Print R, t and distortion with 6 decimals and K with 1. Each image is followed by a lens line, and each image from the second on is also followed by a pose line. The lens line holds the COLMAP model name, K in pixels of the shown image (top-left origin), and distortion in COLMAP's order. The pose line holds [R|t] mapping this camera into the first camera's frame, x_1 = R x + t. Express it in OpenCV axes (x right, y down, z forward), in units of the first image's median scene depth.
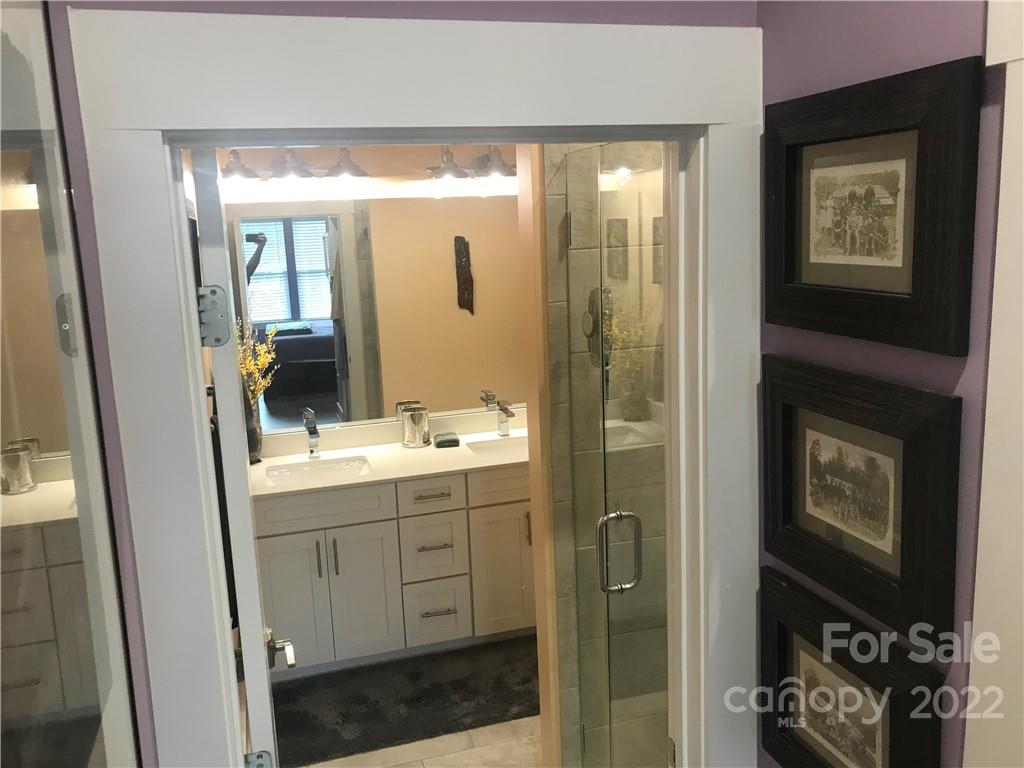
lens RADIAL K [[835.7, 0, 508.9], [0, 835.7, 379.3], [0, 0, 1]] dist [0.022320, -0.046800]
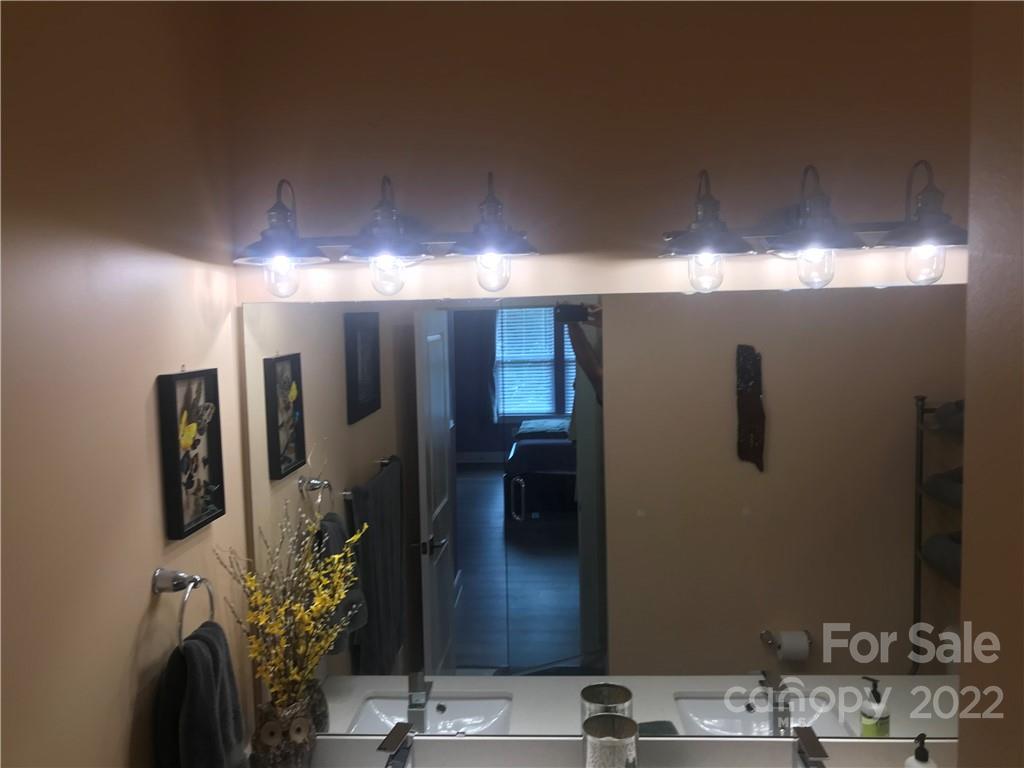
lens RADIAL K [[835.7, 0, 508.9], [0, 835.7, 379.3], [0, 0, 1]] dist [0.022320, -0.046800]
pose [[0.936604, 0.044954, -0.347494, -0.006477], [-0.075105, 0.994442, -0.073784, -0.086201], [0.342246, 0.095205, 0.934775, 0.358166]]
